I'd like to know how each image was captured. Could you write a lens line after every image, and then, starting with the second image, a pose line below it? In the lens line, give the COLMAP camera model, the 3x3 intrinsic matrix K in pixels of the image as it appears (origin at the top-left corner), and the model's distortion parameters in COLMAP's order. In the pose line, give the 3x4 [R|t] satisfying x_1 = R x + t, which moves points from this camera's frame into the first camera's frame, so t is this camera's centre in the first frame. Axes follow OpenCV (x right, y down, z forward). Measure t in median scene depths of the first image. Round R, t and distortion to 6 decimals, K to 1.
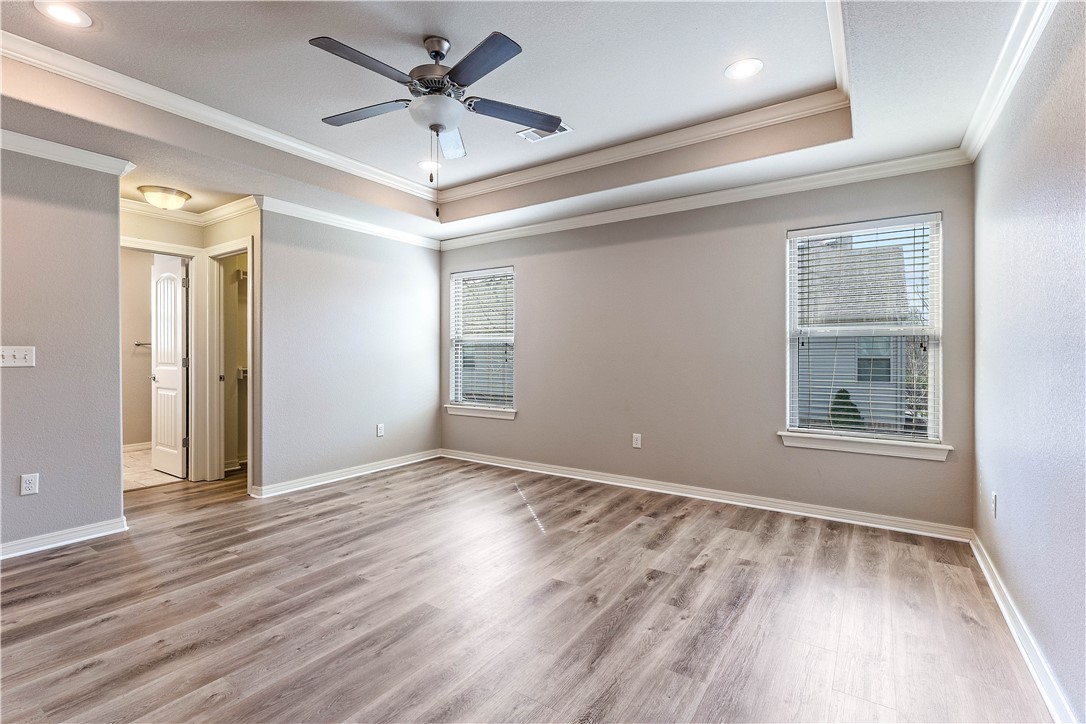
lens RADIAL K [[504.6, 0, 525.2], [0, 504.6, 348.1], [0, 0, 1]] dist [0.000205, 0.000053]
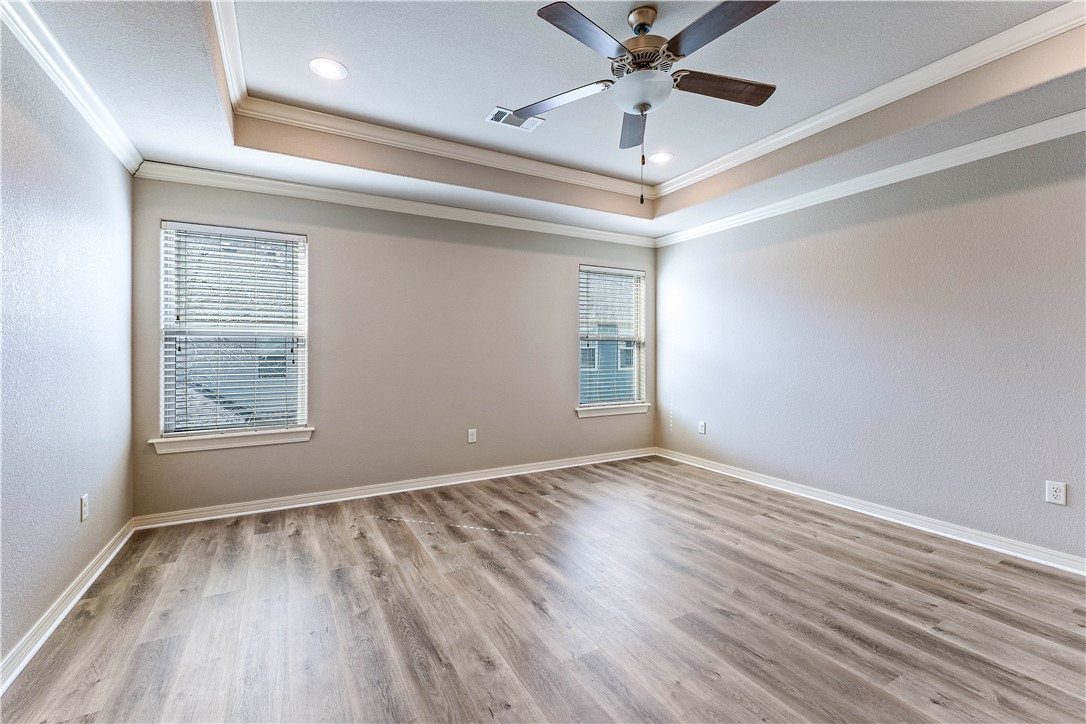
lens RADIAL K [[462.9, 0, 541.3], [0, 462.9, 348.5], [0, 0, 1]] dist [-0.001515, -0.000185]
pose [[0.433147, 0.003589, 0.901316, -0.738561], [-0.008131, 0.999967, -0.000074, 0.002771], [-0.901287, -0.007296, 0.433162, 0.583872]]
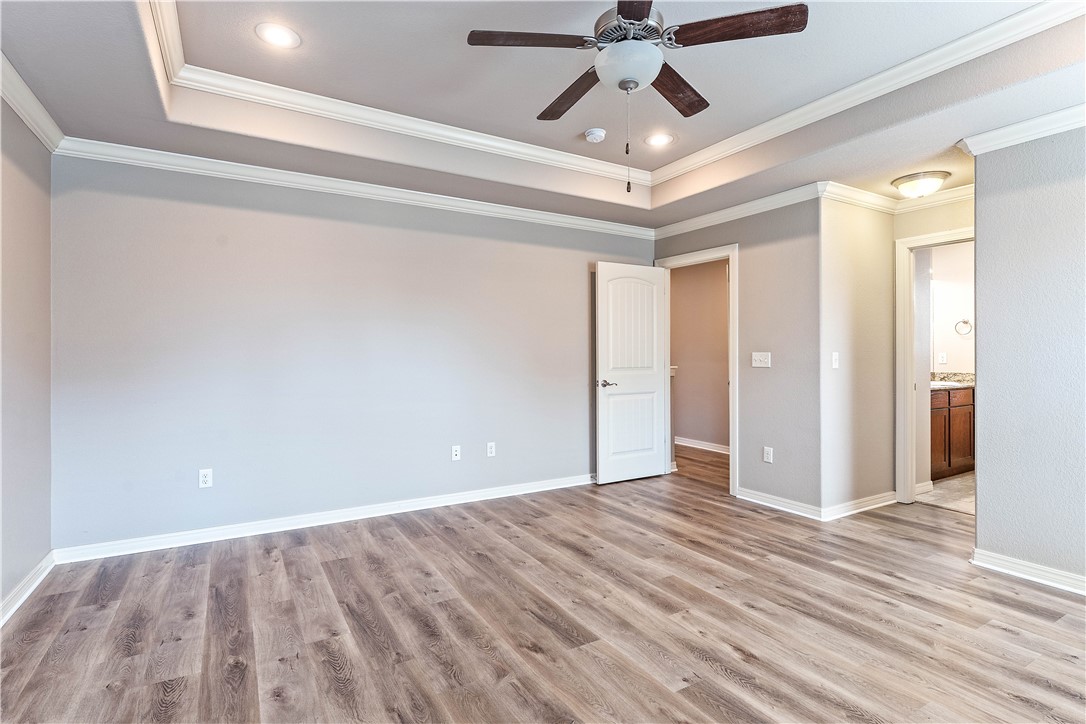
lens RADIAL K [[528.6, 0, 543.0], [0, 528.6, 362.0], [0, 0, 1]] dist [-0.002063, 0.000038]
pose [[-0.411457, 0.010485, -0.911369, 0.475997], [0.006478, 0.999942, 0.008579, 0.003744], [0.911406, -0.002373, -0.411501, 0.892001]]
